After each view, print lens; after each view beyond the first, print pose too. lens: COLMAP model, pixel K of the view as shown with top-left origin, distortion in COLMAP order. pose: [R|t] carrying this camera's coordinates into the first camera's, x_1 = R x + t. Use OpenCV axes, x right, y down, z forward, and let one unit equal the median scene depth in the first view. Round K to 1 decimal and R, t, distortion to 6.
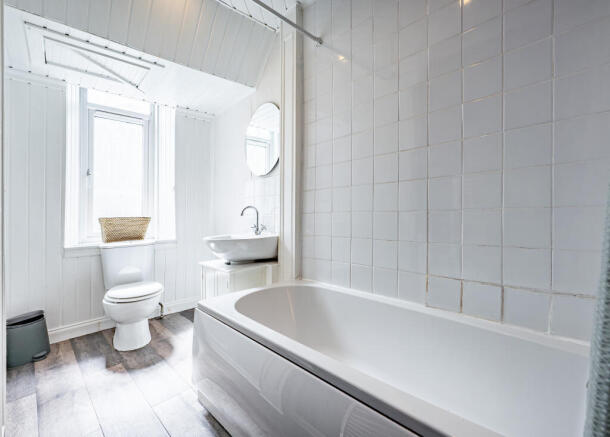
lens RADIAL K [[284.9, 0, 345.6], [0, 284.9, 204.5], [0, 0, 1]] dist [0.000773, -0.000360]
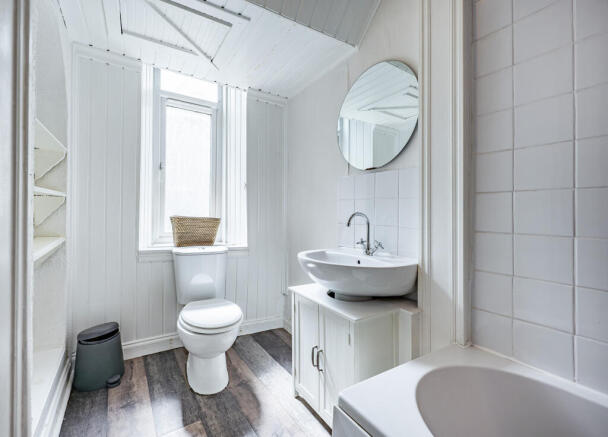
lens RADIAL K [[286.2, 0, 303.5], [0, 286.2, 221.3], [0, 0, 1]] dist [-0.002845, -0.000384]
pose [[0.965663, 0.050857, -0.254771, -0.286317], [-0.037453, 0.997660, 0.057192, -0.007920], [0.257084, -0.045686, 0.965309, 0.295148]]
